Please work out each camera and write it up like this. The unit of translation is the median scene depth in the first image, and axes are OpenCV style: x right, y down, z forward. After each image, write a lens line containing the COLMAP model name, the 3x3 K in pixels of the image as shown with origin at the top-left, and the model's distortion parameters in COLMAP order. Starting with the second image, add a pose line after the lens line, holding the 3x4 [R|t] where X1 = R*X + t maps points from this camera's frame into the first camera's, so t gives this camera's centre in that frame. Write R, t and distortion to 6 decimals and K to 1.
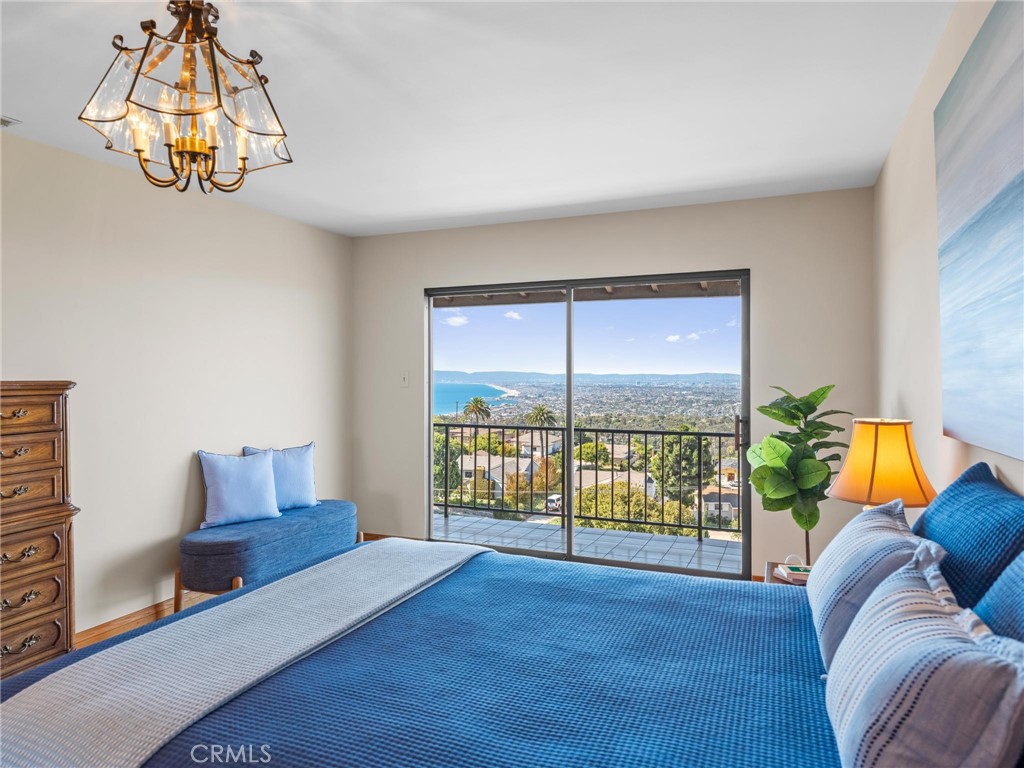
lens RADIAL K [[721.4, 0, 535.1], [0, 721.4, 388.7], [0, 0, 1]] dist [0.003759, -0.002149]
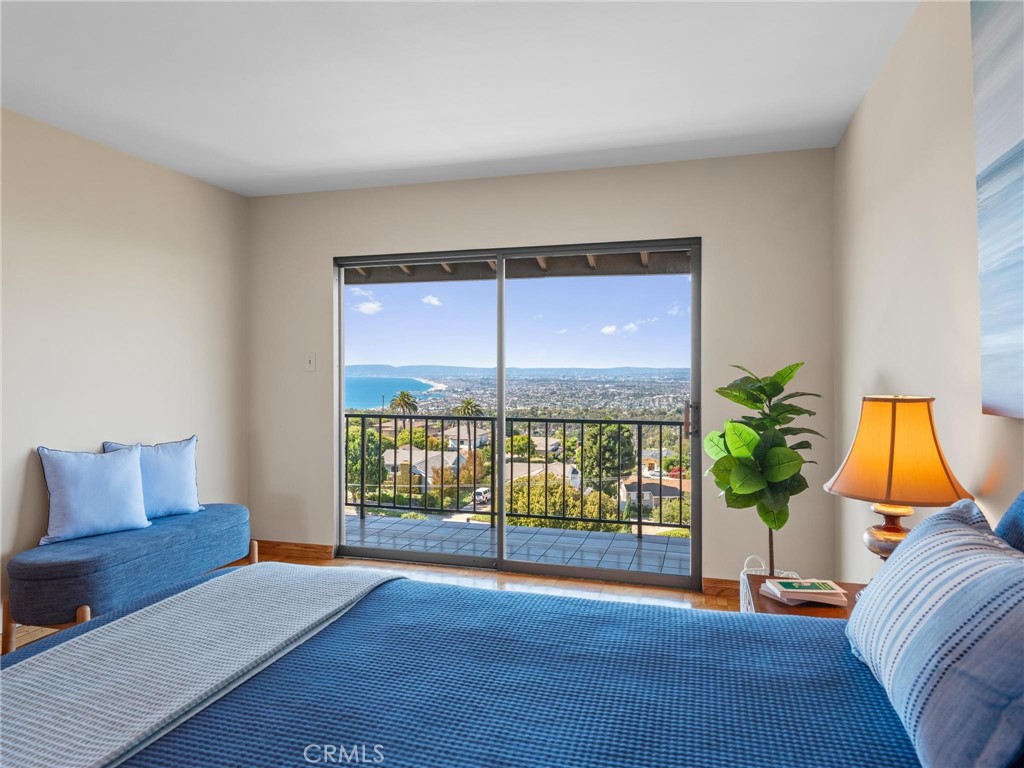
lens RADIAL K [[704.4, 0, 549.7], [0, 704.4, 361.3], [0, 0, 1]] dist [-0.005058, -0.005080]
pose [[0.992409, 0.001494, 0.122971, 0.001045], [0.002267, 0.999534, -0.030438, 0.013821], [-0.122959, 0.030486, 0.991943, 0.137985]]
